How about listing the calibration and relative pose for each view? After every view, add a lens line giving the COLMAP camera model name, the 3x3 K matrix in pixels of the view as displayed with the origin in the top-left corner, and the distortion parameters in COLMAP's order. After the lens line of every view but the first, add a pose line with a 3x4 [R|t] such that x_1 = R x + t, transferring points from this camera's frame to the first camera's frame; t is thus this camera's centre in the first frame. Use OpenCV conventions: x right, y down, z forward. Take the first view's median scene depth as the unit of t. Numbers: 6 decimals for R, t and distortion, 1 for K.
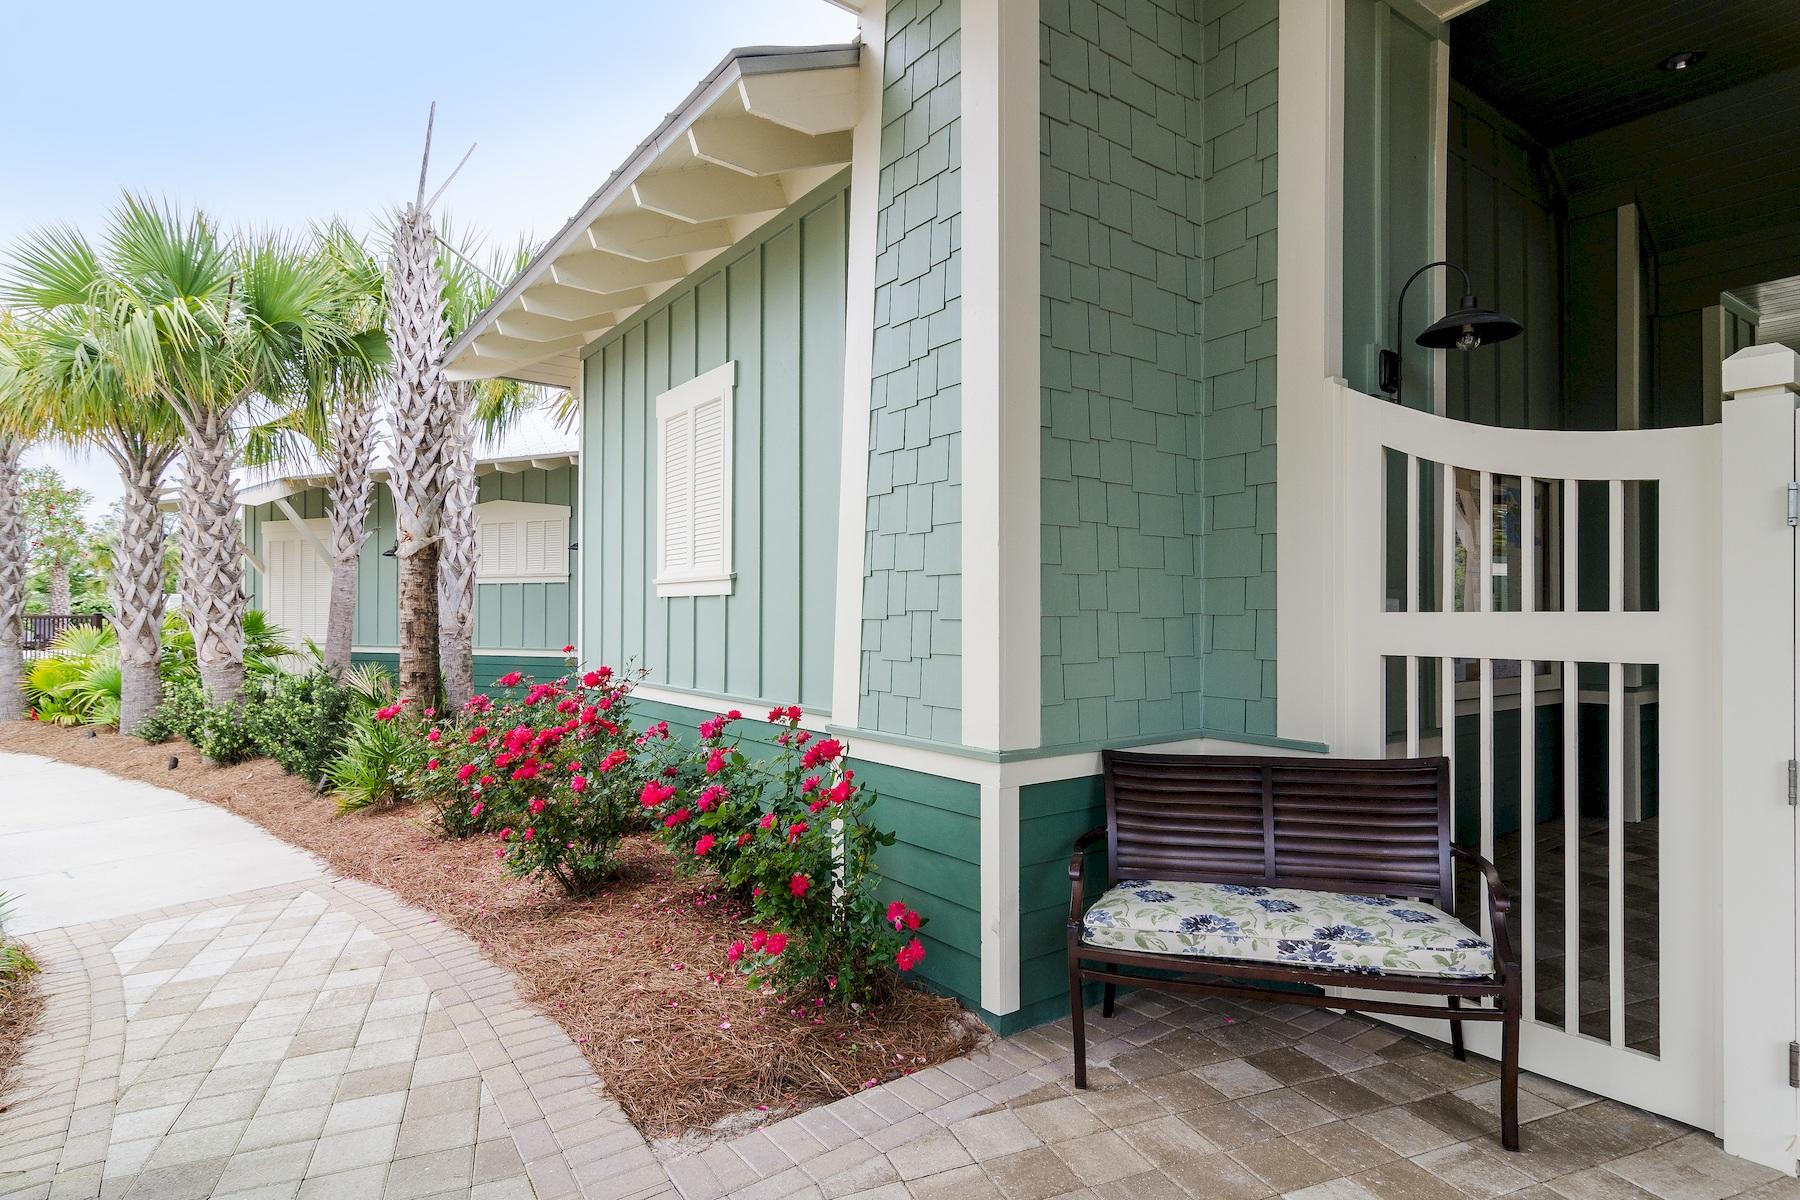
lens RADIAL K [[920.6, 0, 898.0], [0, 920.6, 605.1], [0, 0, 1]] dist [-0.002387, -0.000201]
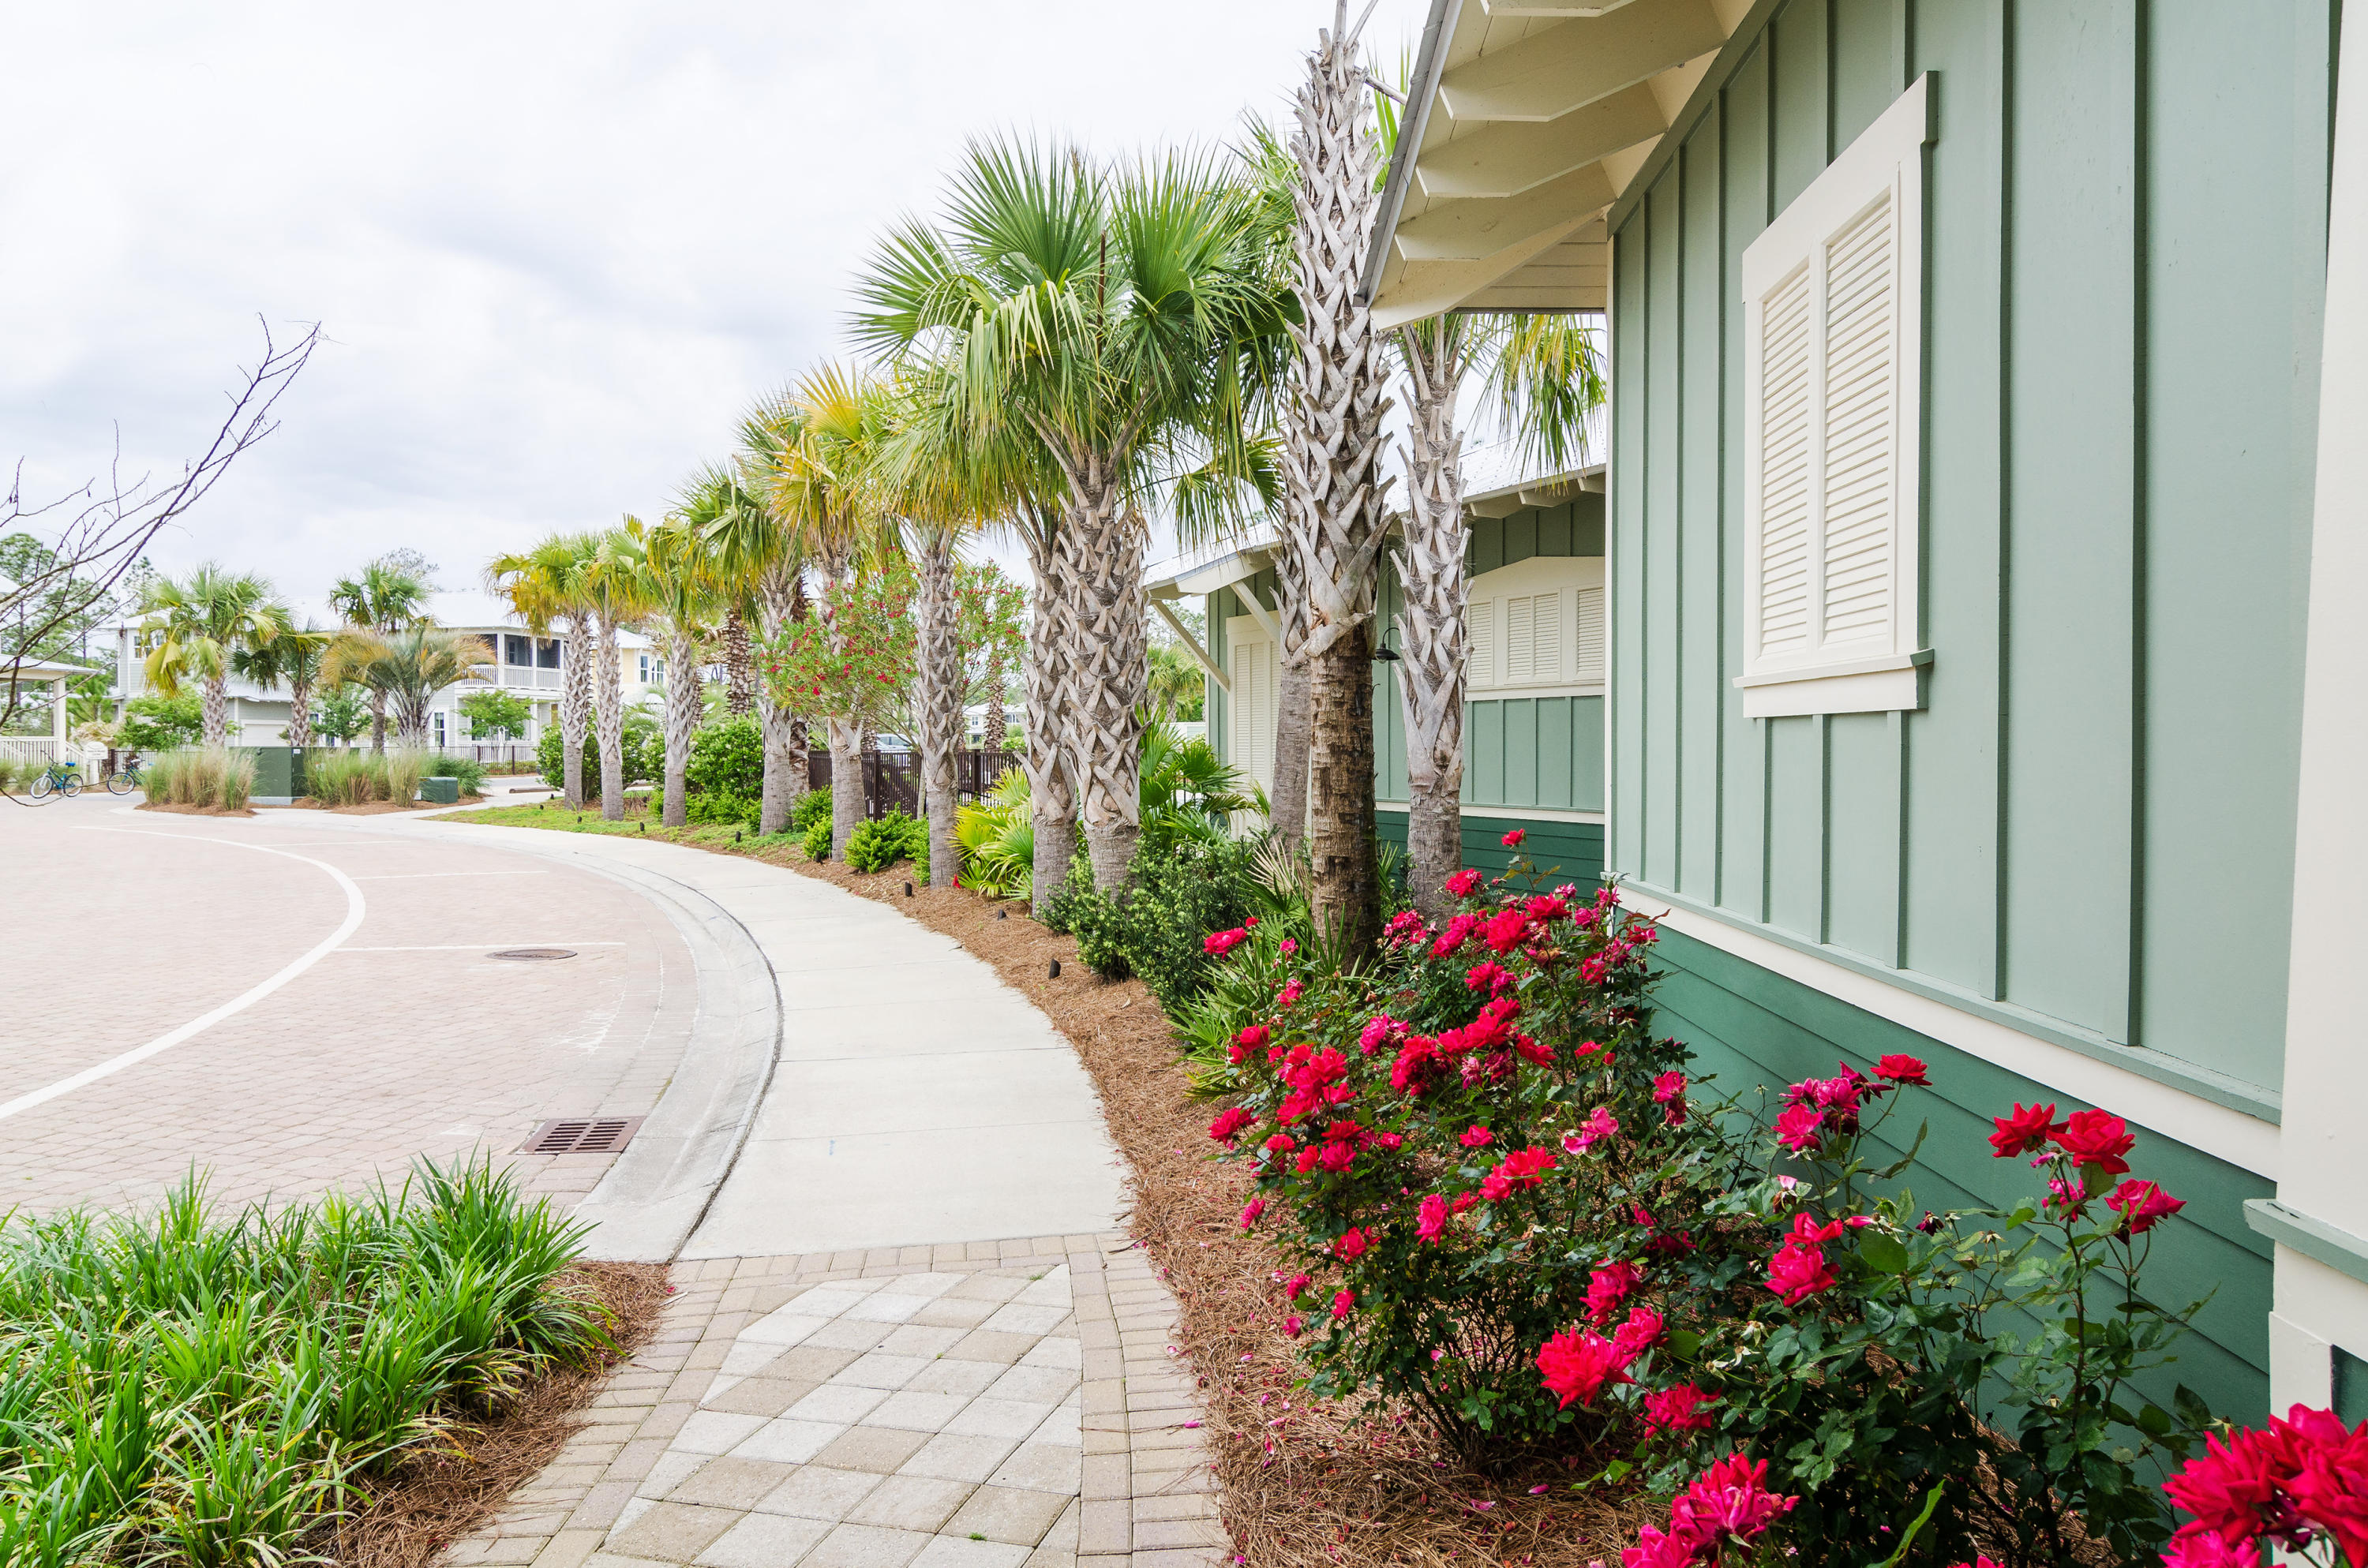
lens RADIAL K [[1456.5, 0, 1182.7], [0, 1456.5, 768.8], [0, 0, 1]] dist [-0.001922, 0.000588]
pose [[0.773244, 0.007113, -0.634068, -0.023293], [0.009310, 0.999702, 0.022568, -0.002136], [0.634040, -0.023354, 0.772948, 0.224880]]
